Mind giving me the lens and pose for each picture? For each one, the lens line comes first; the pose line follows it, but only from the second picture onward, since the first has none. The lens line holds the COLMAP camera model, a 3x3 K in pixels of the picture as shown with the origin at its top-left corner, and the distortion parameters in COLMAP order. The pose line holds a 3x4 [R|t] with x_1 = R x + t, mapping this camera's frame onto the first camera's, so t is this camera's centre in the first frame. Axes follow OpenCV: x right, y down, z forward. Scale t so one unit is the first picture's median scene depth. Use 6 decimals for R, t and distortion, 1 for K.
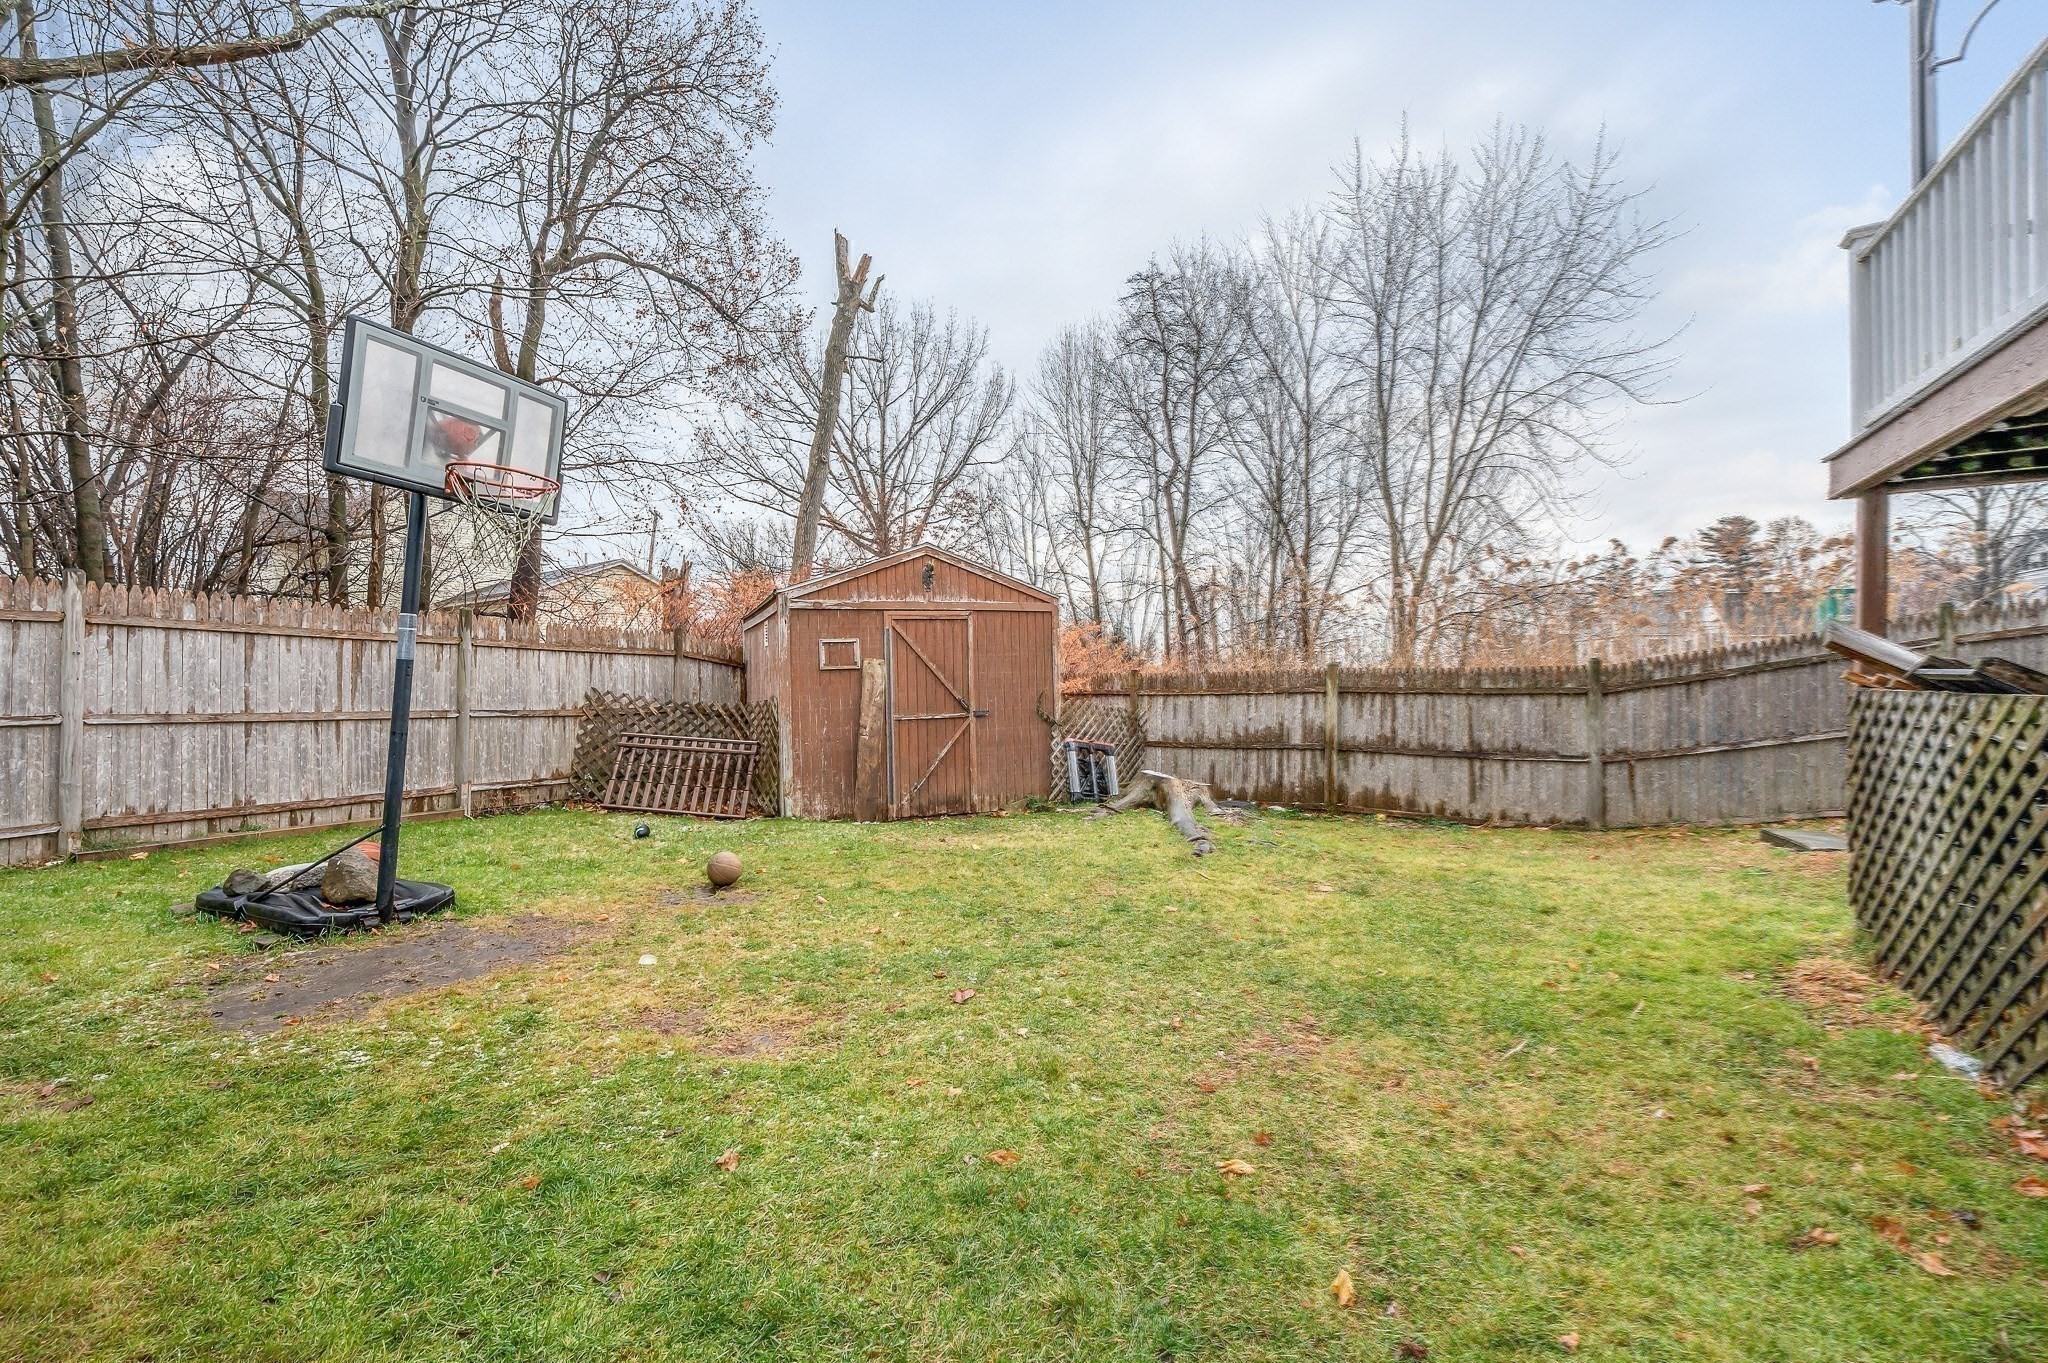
lens RADIAL K [[813.0, 0, 1019.1], [0, 813.0, 677.6], [0, 0, 1]] dist [-0.007994, 0.000709]
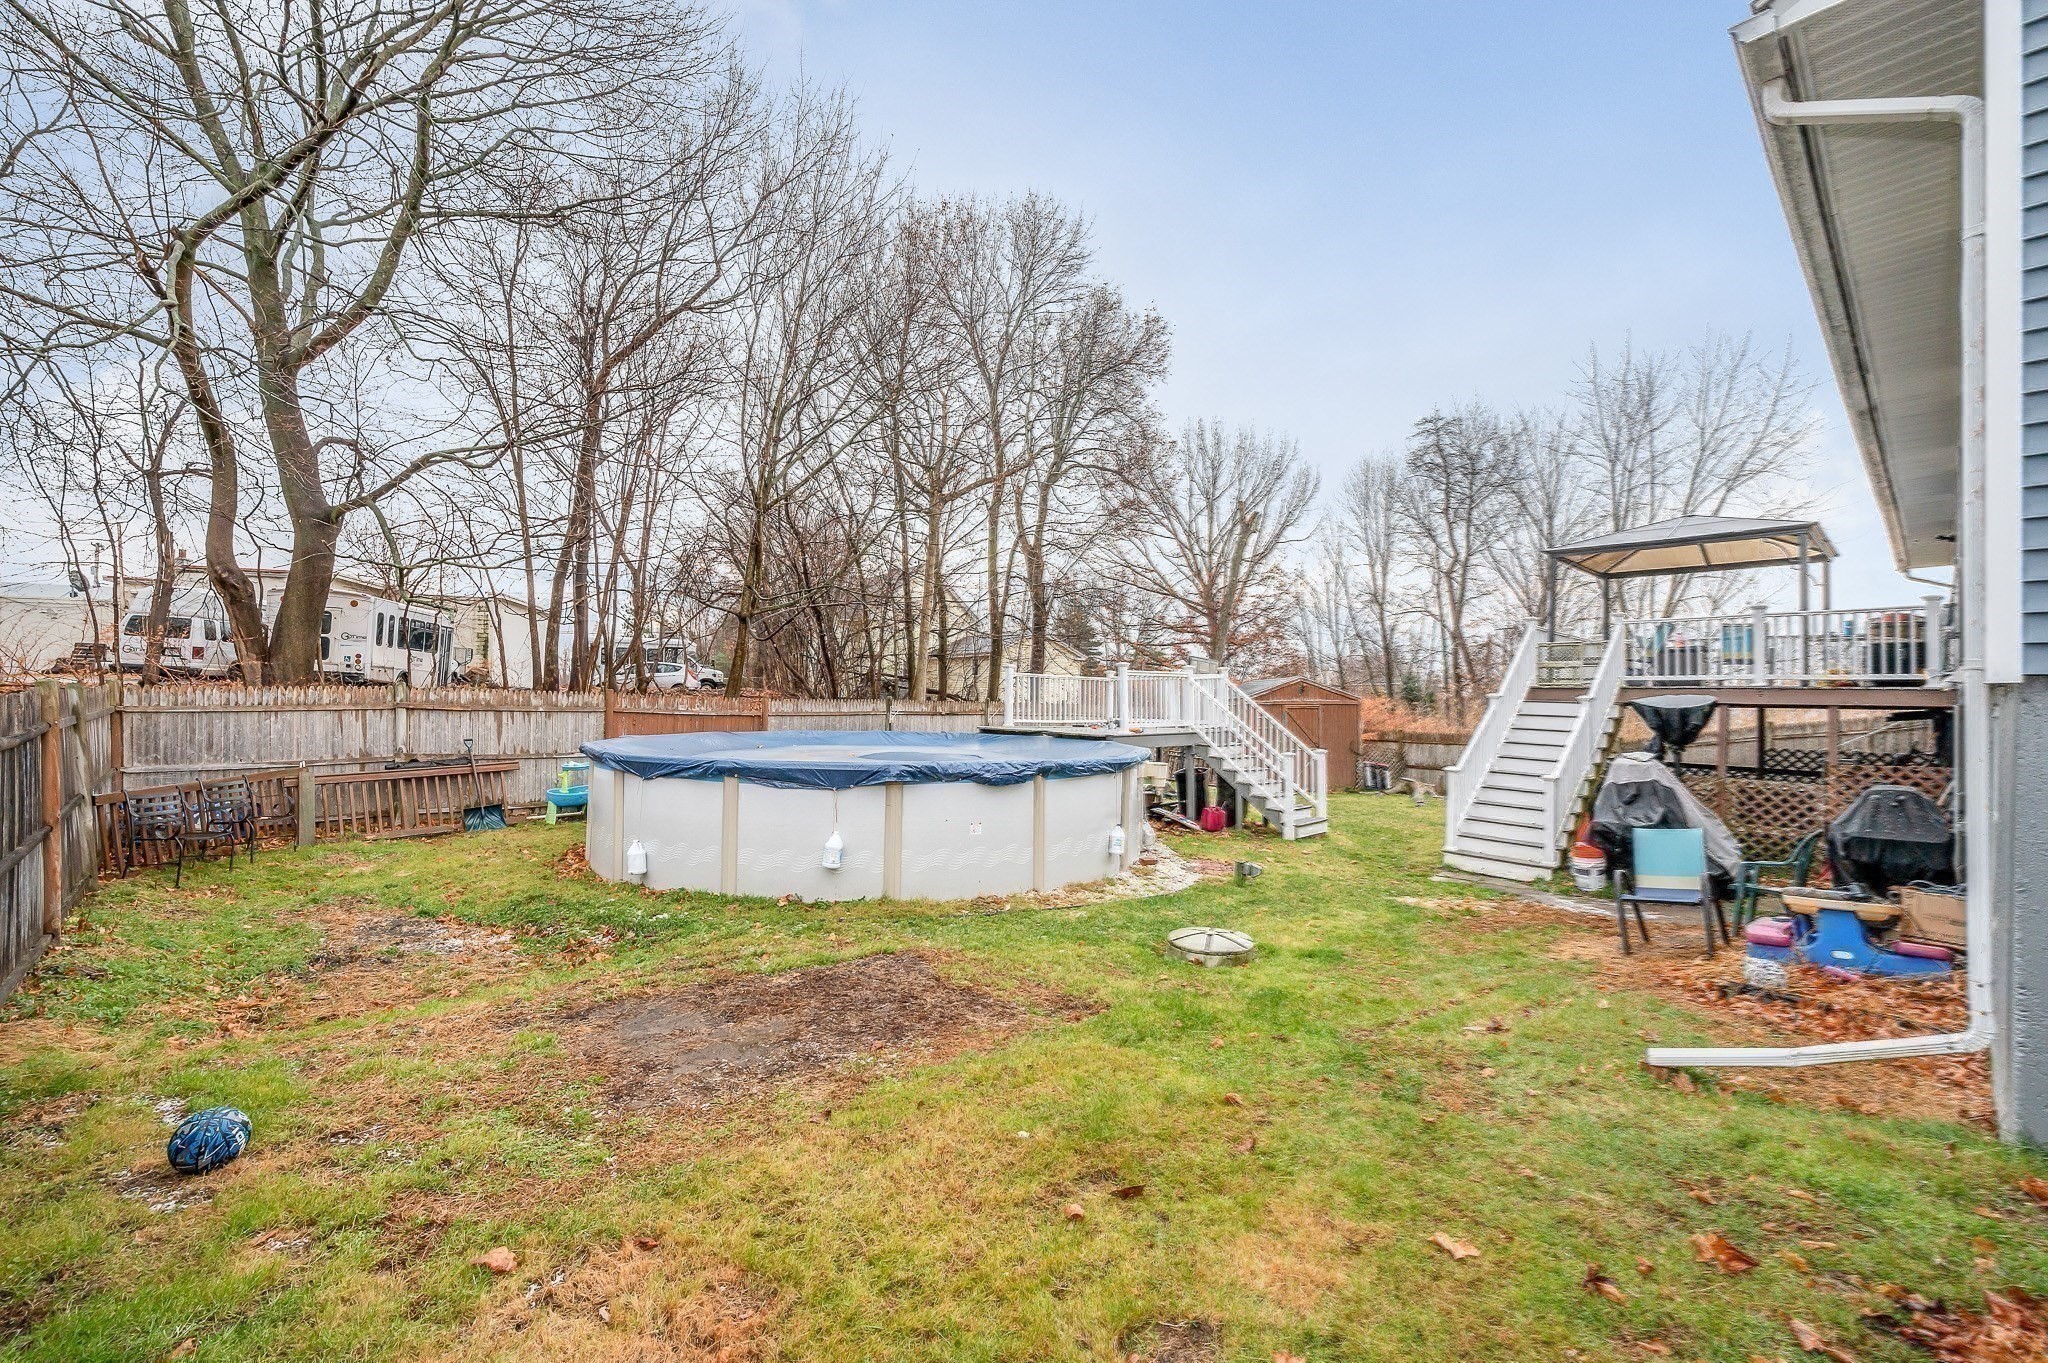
lens RADIAL K [[813.0, 0, 1027.2], [0, 813.0, 692.2], [0, 0, 1]] dist [-0.007994, 0.000709]
pose [[0.945817, 0.012323, -0.324467, -0.031794], [-0.015058, 0.999869, -0.005921, -0.028462], [0.324351, 0.010486, 0.945879, -0.454773]]
